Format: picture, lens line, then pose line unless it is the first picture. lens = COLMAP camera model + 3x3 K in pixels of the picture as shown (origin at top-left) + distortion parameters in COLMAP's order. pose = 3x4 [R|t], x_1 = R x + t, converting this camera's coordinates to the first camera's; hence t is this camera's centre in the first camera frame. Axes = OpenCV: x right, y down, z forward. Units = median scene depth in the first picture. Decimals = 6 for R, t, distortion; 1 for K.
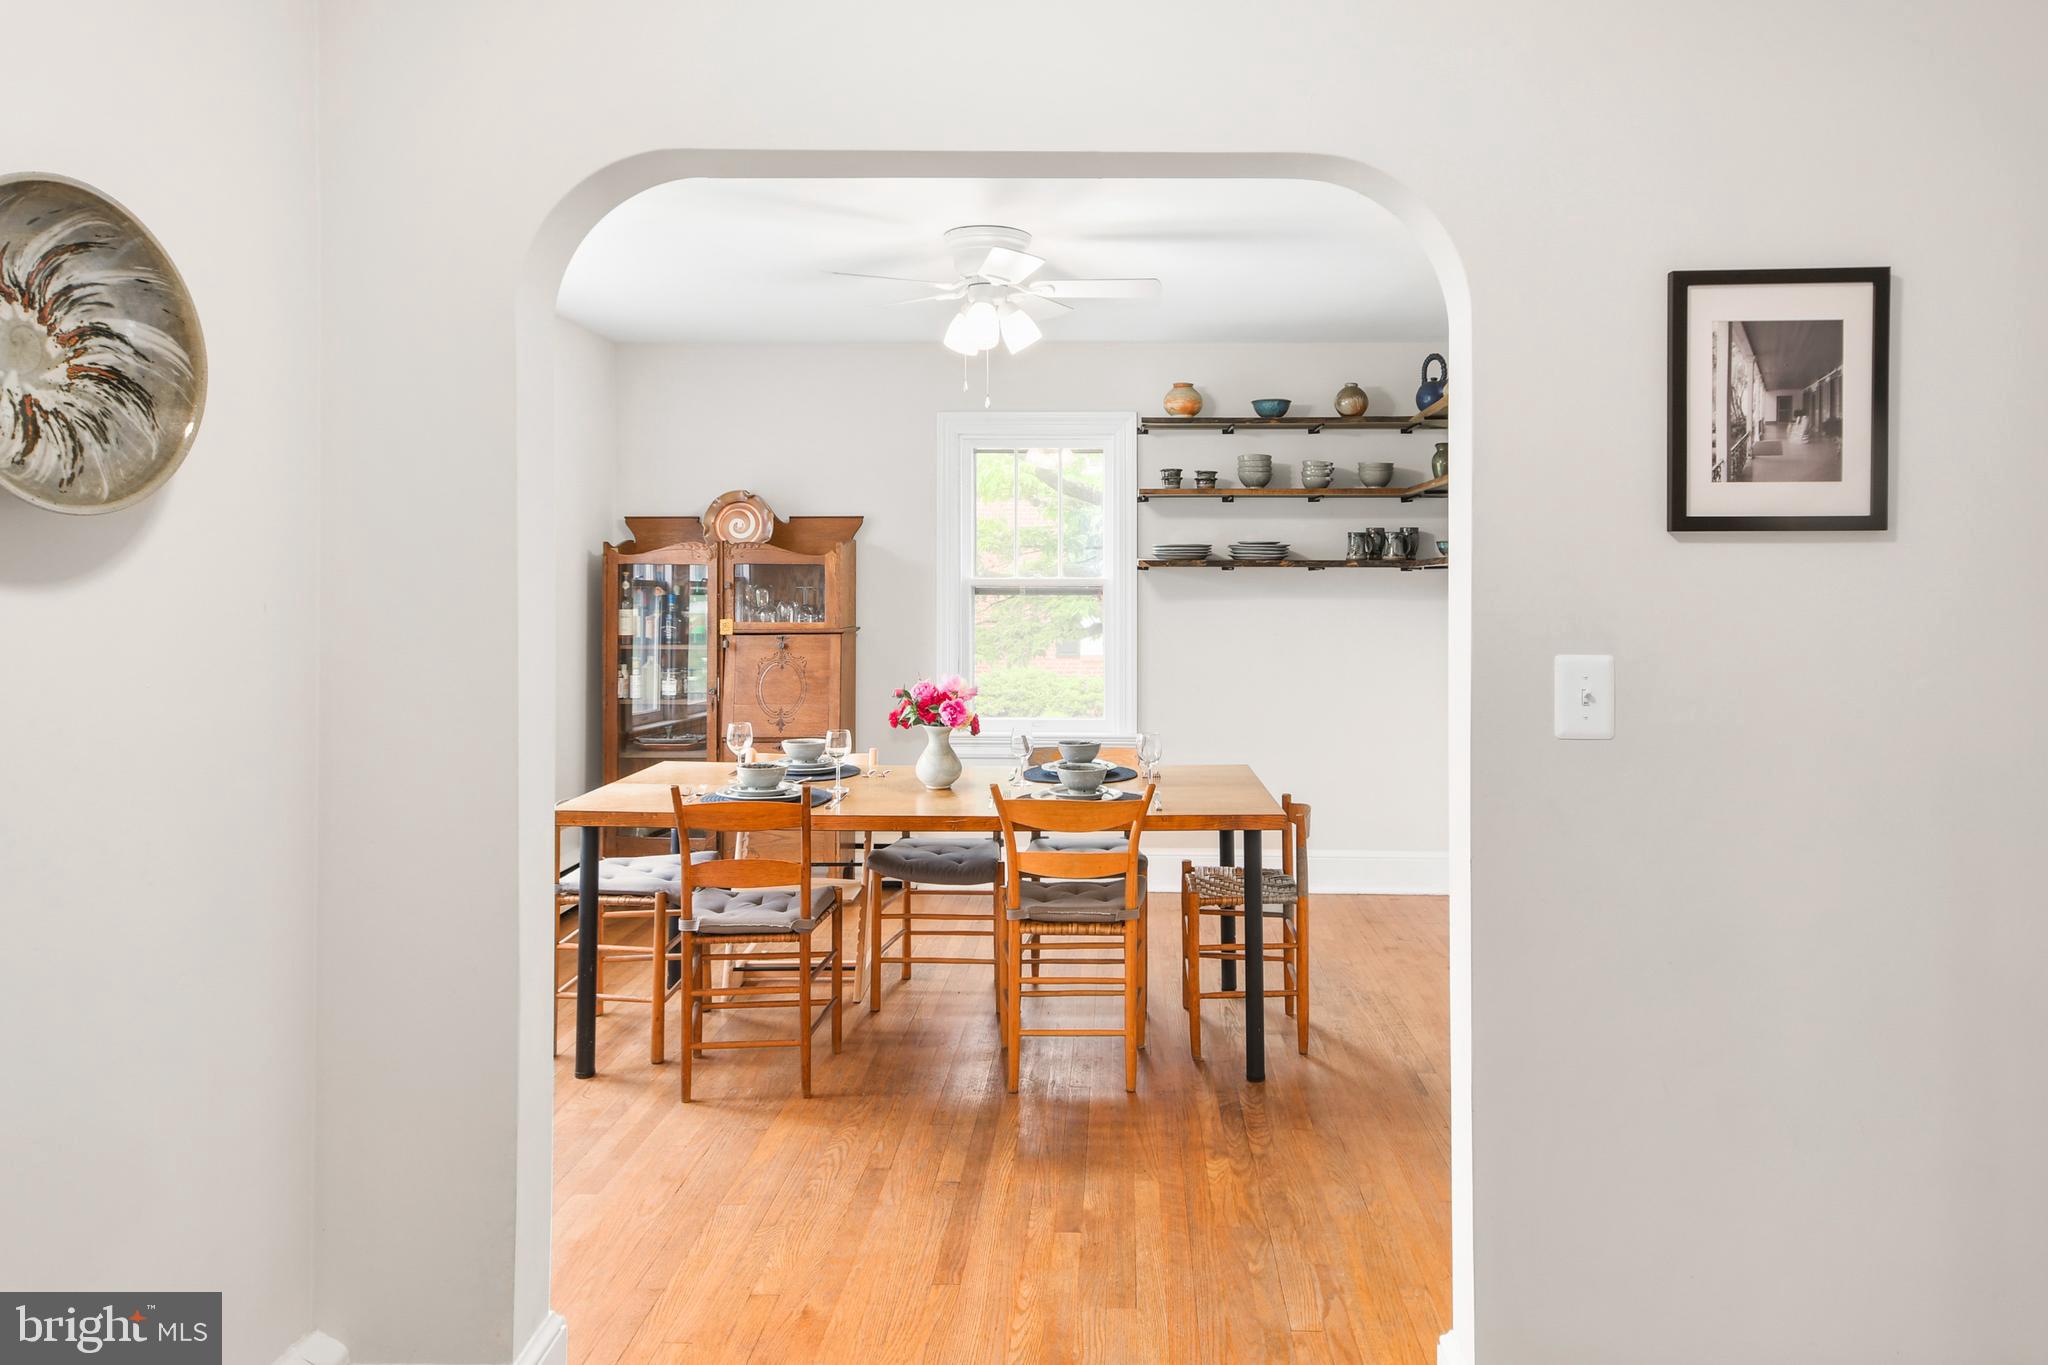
lens RADIAL K [[1272.9, 0, 1029.0], [0, 1272.9, 585.4], [0, 0, 1]] dist [0.081058, 0.000598]
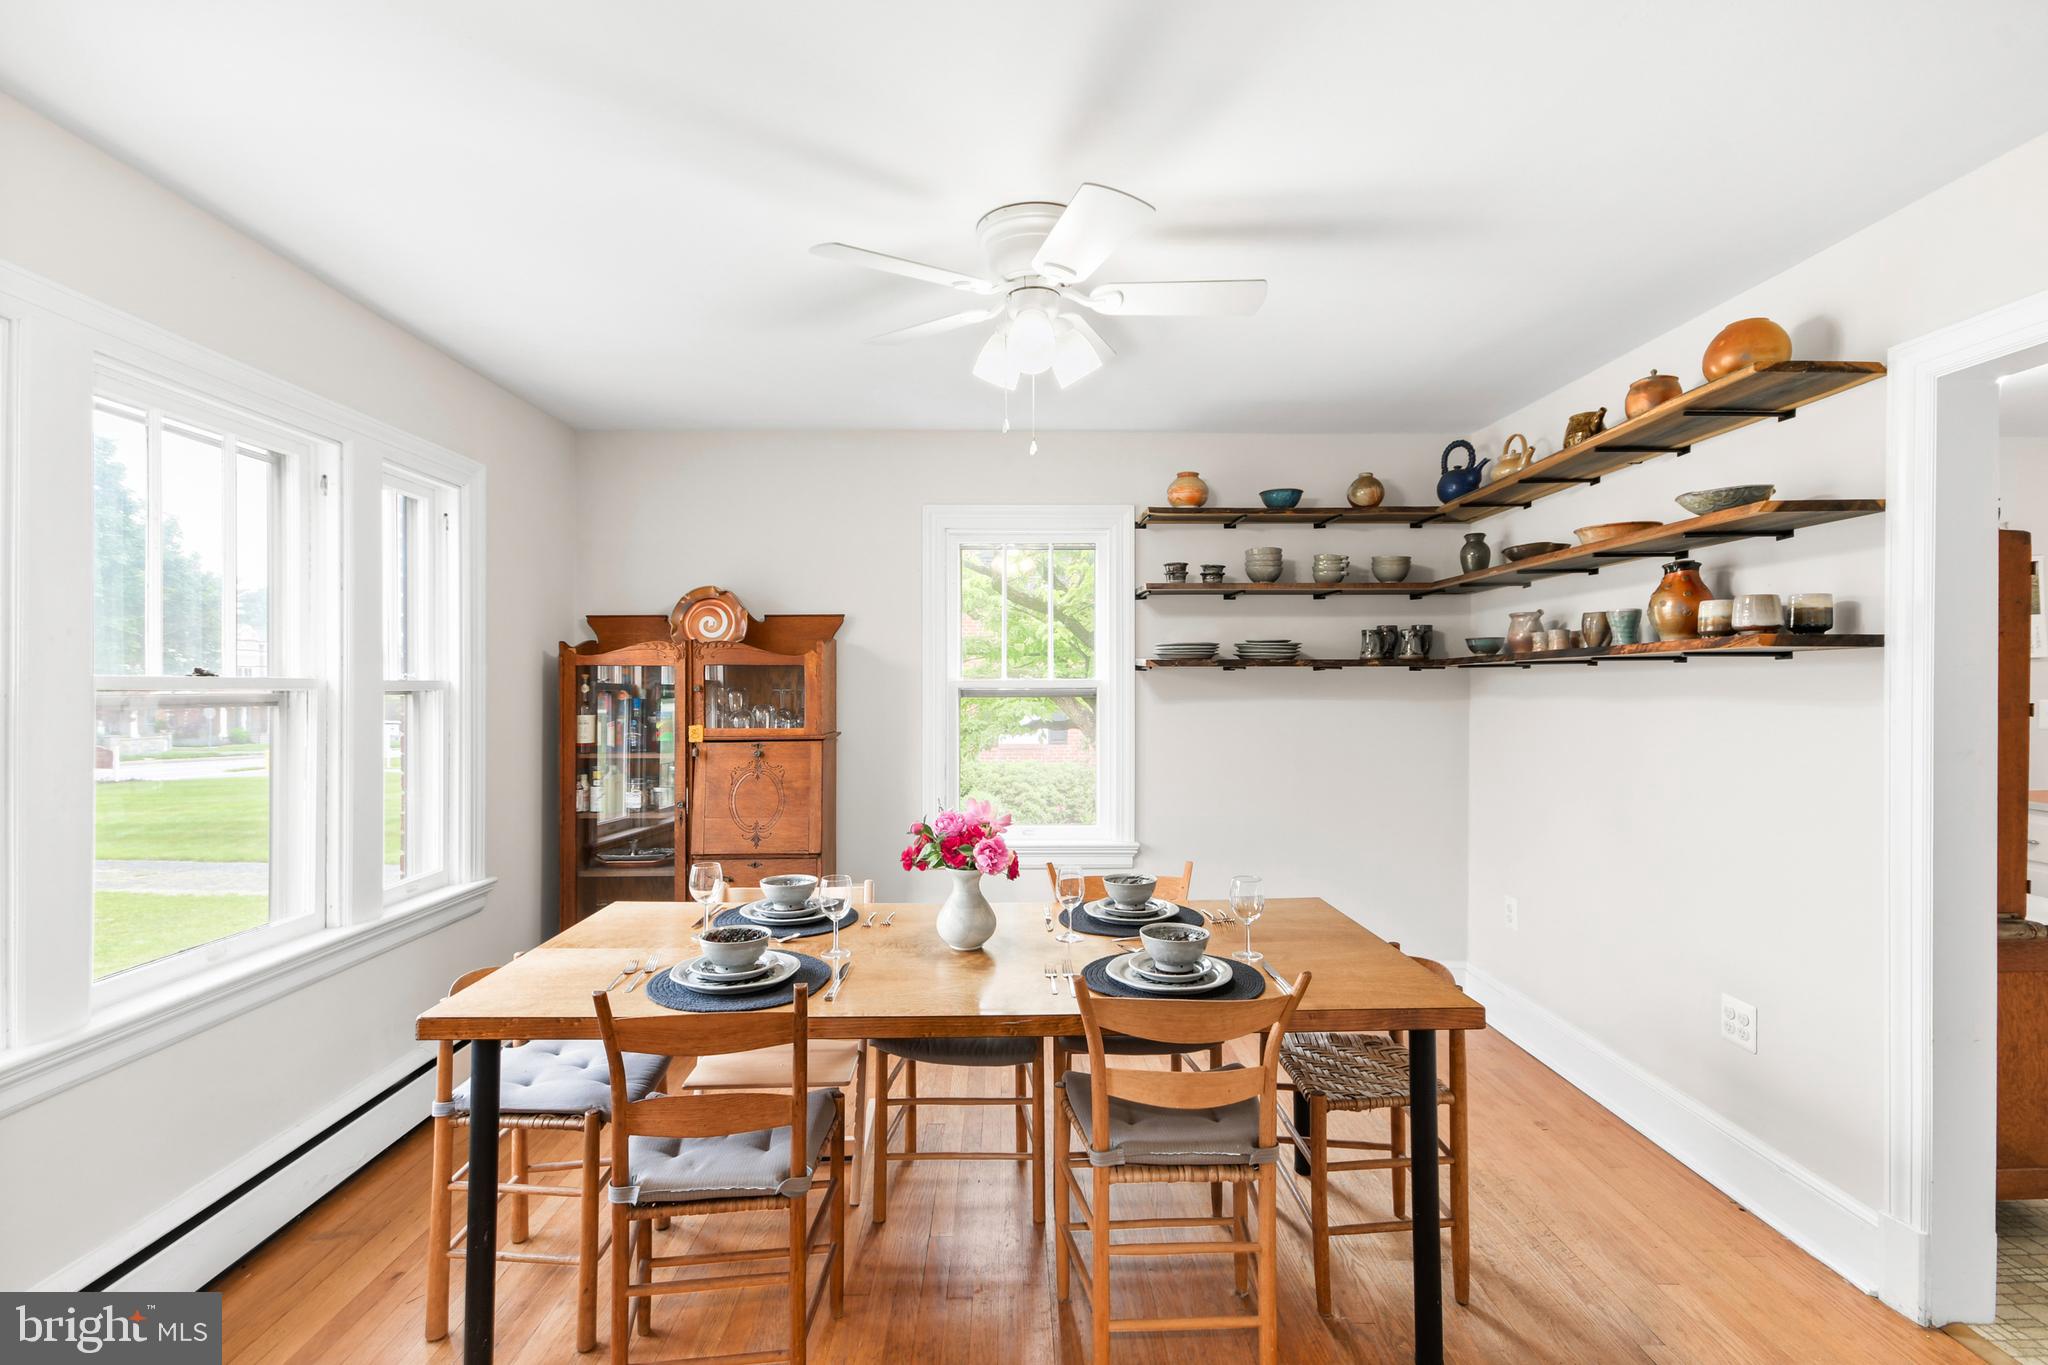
lens RADIAL K [[1002.2, 0, 1024.0], [0, 1002.2, 682.5], [0, 0, 1]] dist [0.033796, 0.000336]
pose [[0.997379, -0.003716, 0.072262, -0.054426], [0.004123, 0.999976, -0.005481, 0.000659], [-0.072240, 0.005765, 0.997371, 0.265738]]
